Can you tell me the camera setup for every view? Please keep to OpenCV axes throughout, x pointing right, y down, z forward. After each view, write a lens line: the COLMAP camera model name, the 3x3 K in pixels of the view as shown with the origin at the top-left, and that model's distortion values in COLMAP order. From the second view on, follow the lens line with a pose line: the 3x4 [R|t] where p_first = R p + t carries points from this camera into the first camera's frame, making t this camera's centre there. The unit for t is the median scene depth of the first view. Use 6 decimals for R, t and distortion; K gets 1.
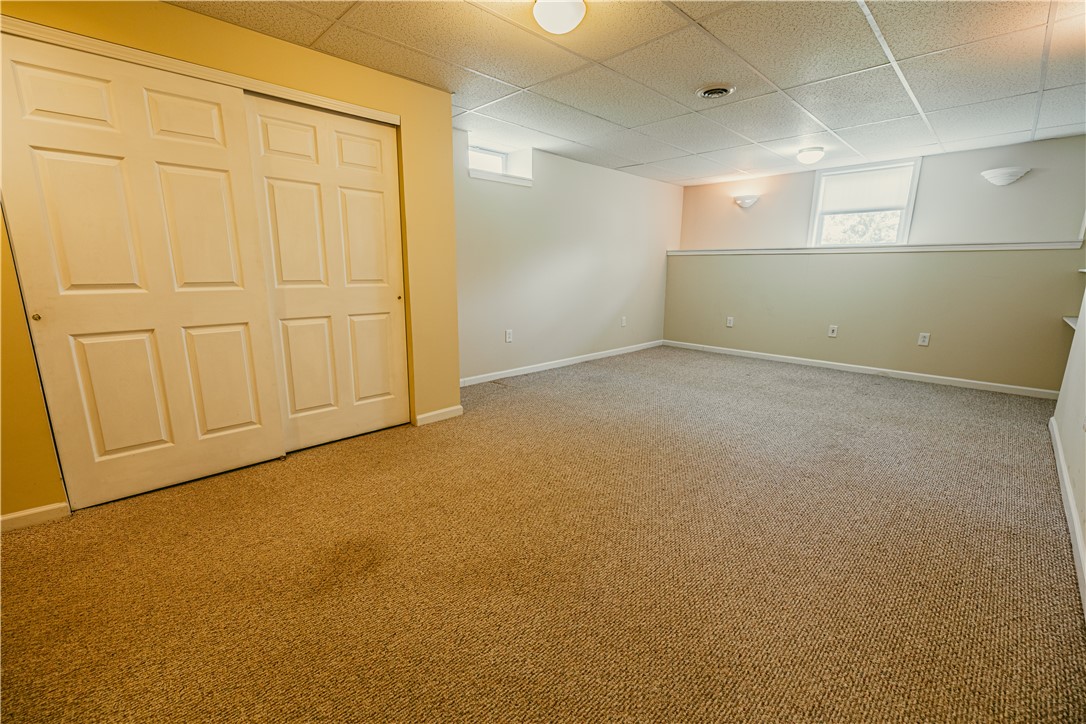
lens RADIAL K [[454.2, 0, 539.5], [0, 454.2, 364.1], [0, 0, 1]] dist [0.002407, -0.000068]
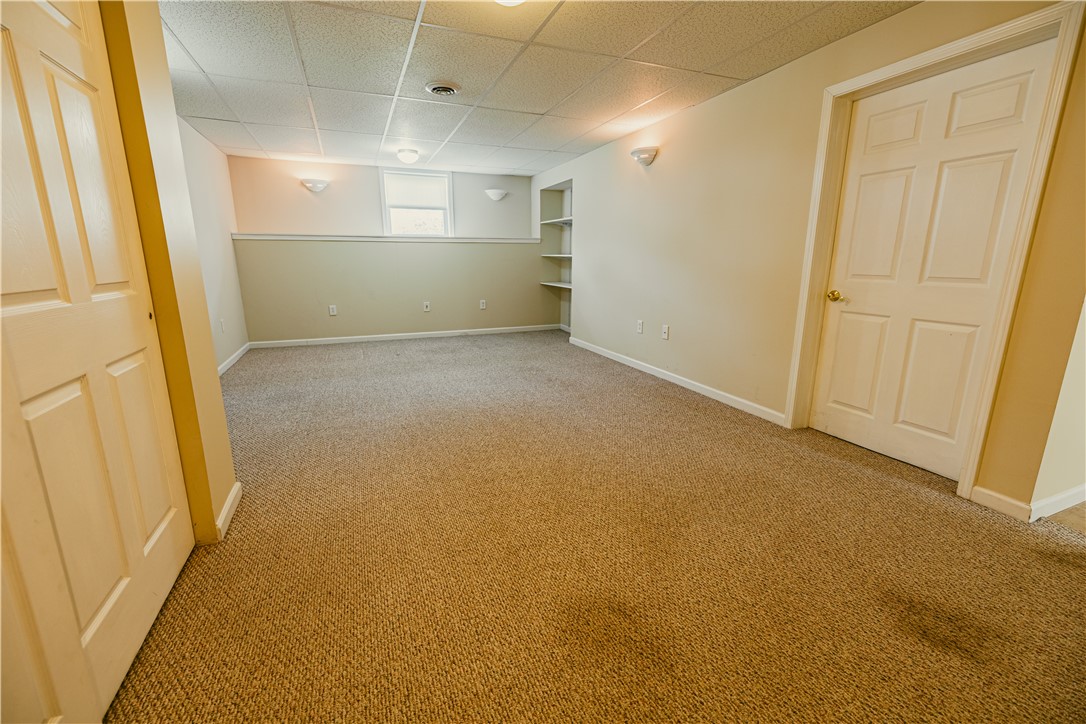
lens RADIAL K [[454.2, 0, 539.7], [0, 454.2, 362.5], [0, 0, 1]] dist [0.002407, -0.000068]
pose [[0.379079, -0.216462, 0.899691, -0.430581], [0.193687, 0.969280, 0.151596, -0.063505], [-0.904867, 0.116791, 0.409360, 0.293141]]
